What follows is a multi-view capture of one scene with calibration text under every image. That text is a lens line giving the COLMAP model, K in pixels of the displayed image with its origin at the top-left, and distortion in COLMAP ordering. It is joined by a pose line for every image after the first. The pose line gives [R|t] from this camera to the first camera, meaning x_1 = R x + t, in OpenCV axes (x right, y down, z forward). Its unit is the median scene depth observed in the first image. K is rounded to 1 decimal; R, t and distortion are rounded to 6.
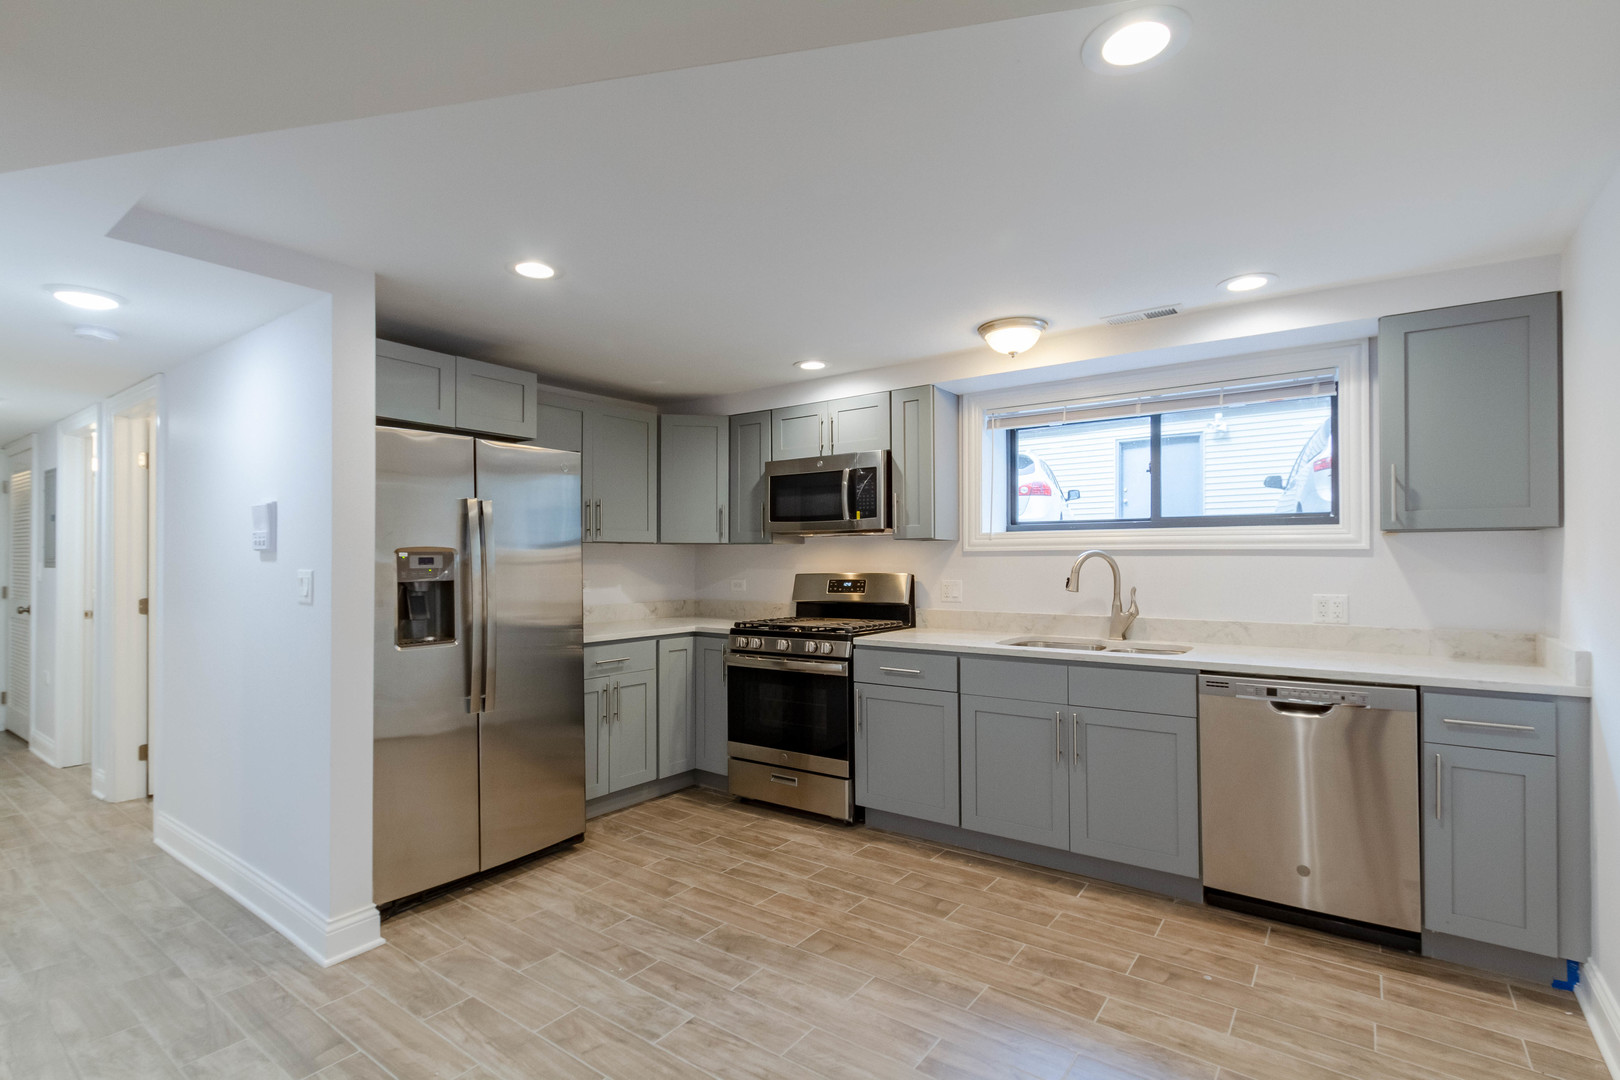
lens RADIAL K [[768.2, 0, 844.7], [0, 768.2, 545.1], [0, 0, 1]] dist [0.003908, 0.000329]
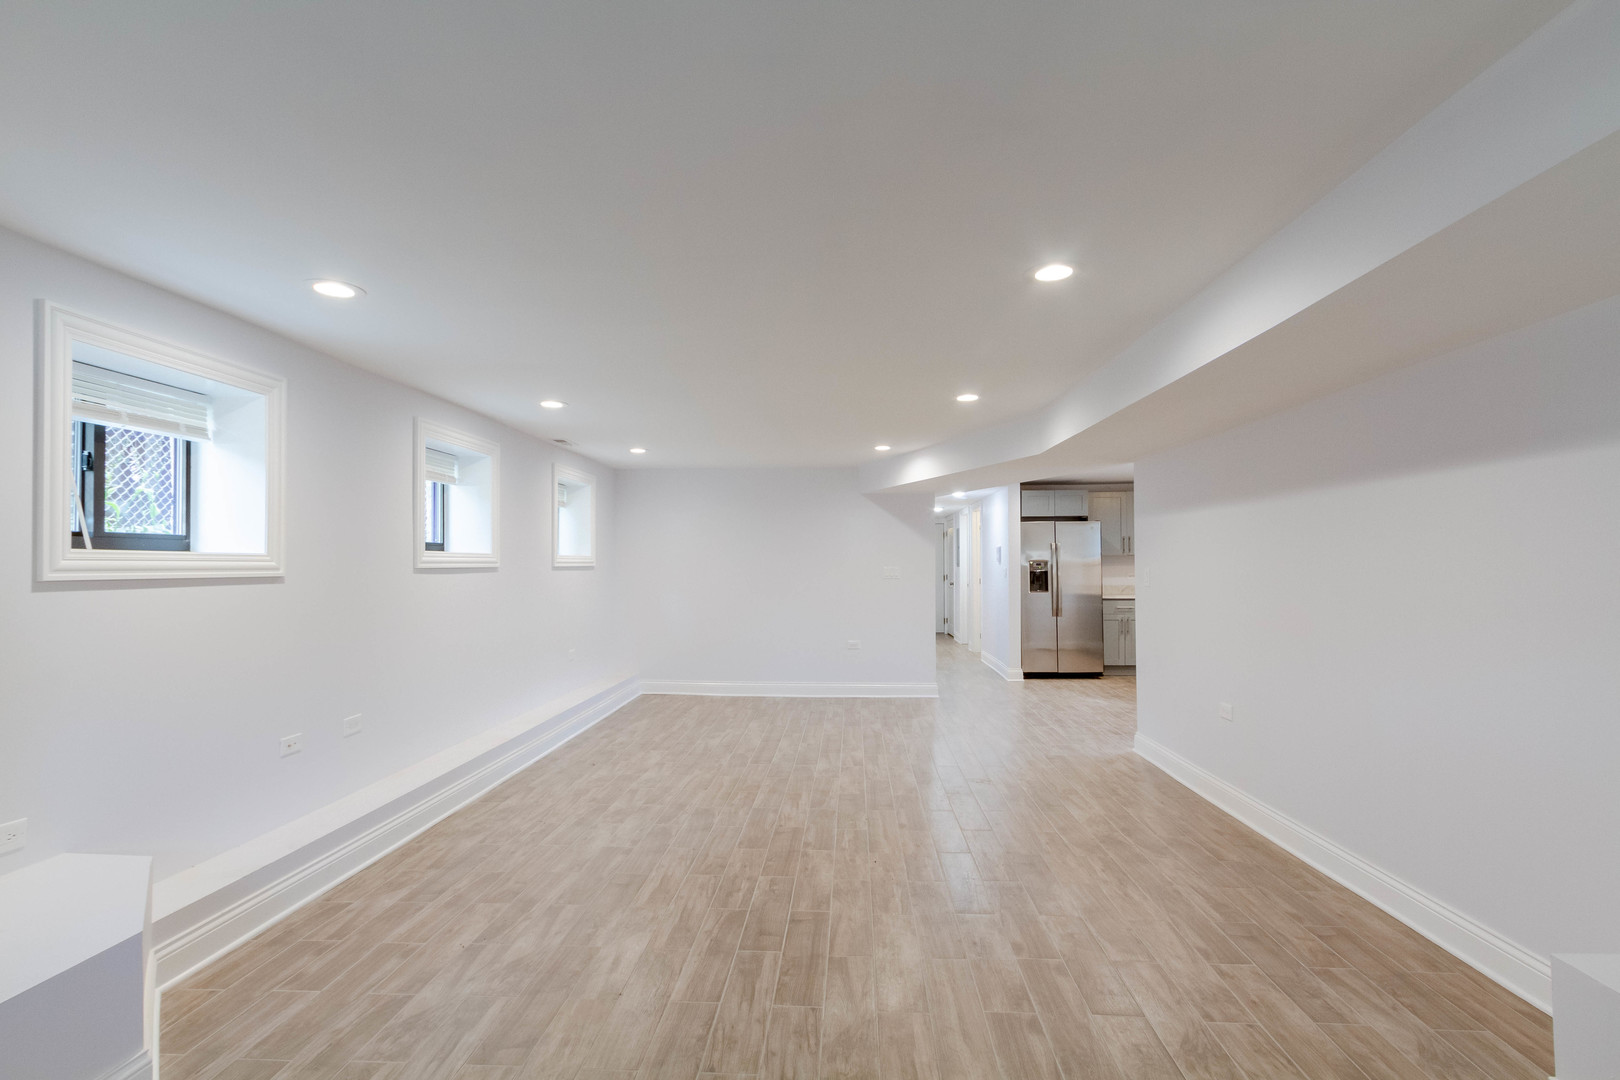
lens RADIAL K [[768.2, 0, 844.7], [0, 768.2, 545.1], [0, 0, 1]] dist [0.003908, 0.000329]
pose [[0.569570, -0.021493, -0.821662, 1.295620], [0.016822, 0.999753, -0.014491, -0.019967], [0.821771, -0.005569, 0.569791, -1.155536]]
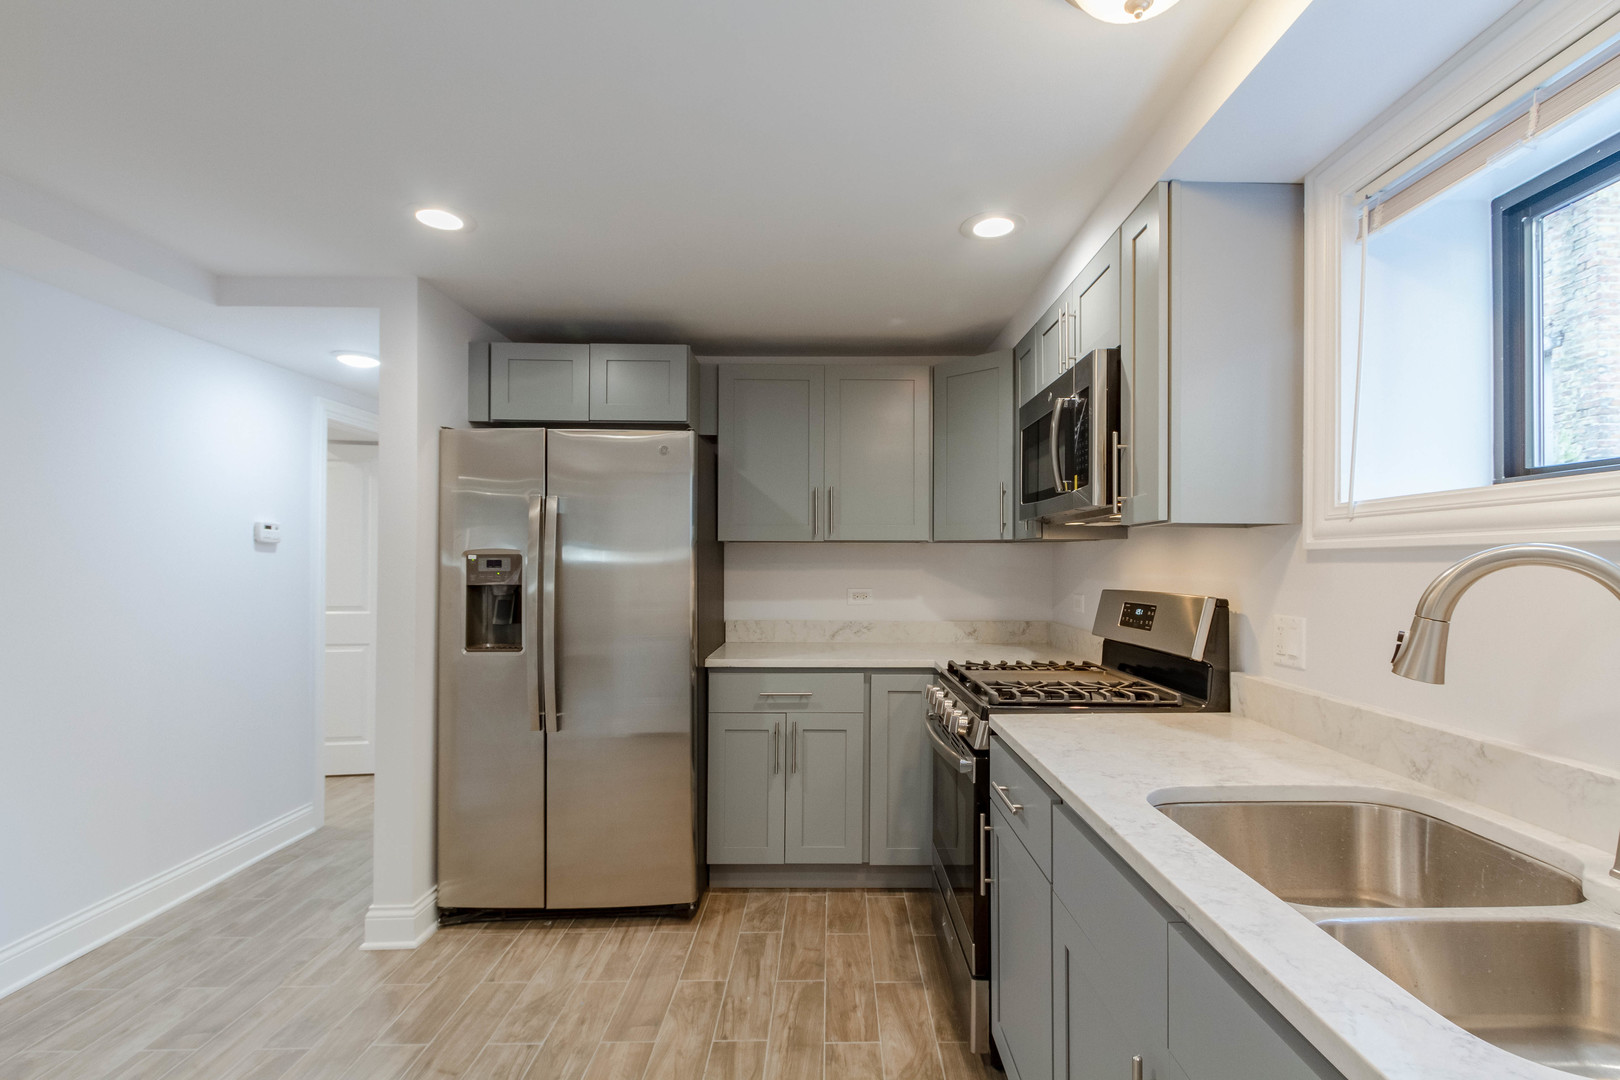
lens RADIAL K [[796.5, 0, 775.9], [0, 796.5, 547.6], [0, 0, 1]] dist [-0.002915, 0.000103]
pose [[0.588891, -0.009272, -0.808159, 0.402123], [0.009469, 0.999945, -0.004573, 0.007376], [0.808157, -0.004960, 0.588946, 0.609435]]
